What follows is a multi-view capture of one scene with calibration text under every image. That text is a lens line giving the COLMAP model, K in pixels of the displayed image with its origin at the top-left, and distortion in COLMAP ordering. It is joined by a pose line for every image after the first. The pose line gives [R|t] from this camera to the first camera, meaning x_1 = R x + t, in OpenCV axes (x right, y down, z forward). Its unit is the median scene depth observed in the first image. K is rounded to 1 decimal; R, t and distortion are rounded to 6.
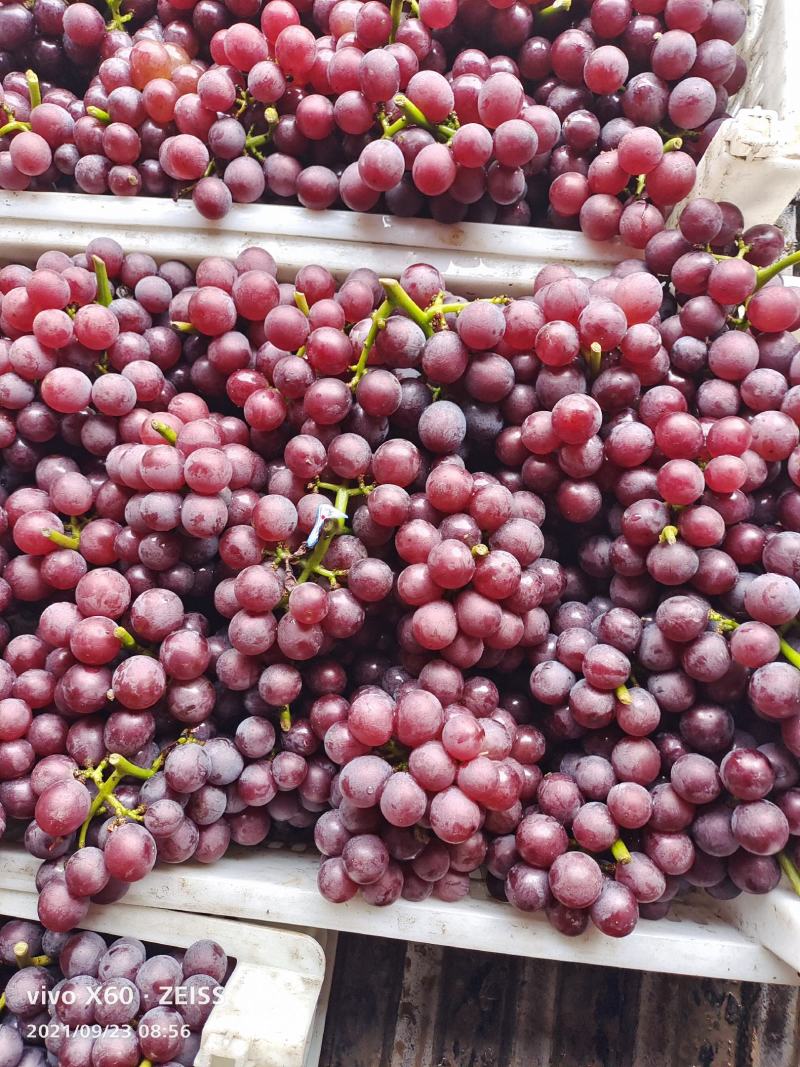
lens RADIAL K [[787.1, 0, 398.0], [0, 787.1, 514.4], [0, 0, 1]] dist [0.051320, -0.086600]
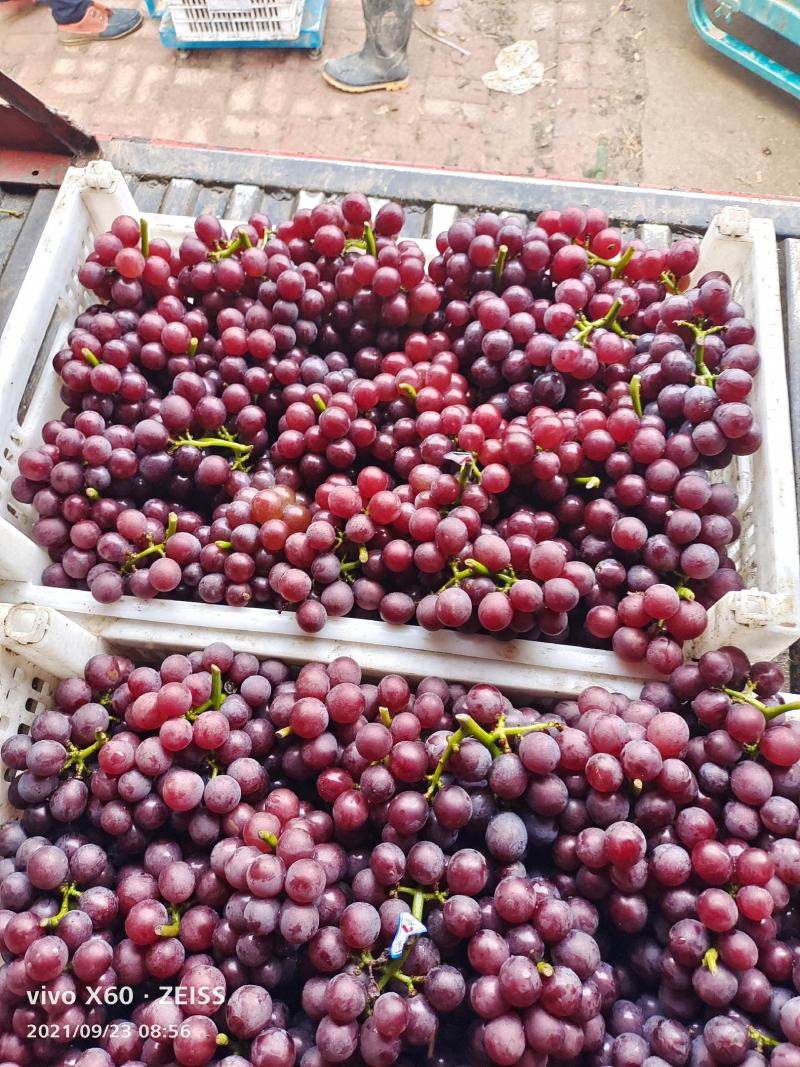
lens RADIAL K [[777.8, 0, 402.3], [0, 777.8, 509.1], [0, 0, 1]] dist [0.046679, -0.067706]
pose [[0.999816, 0.019121, -0.001211, -0.103997], [-0.018845, 0.969993, -0.242400, -0.294602], [-0.003460, 0.242379, 0.970176, -0.231068]]
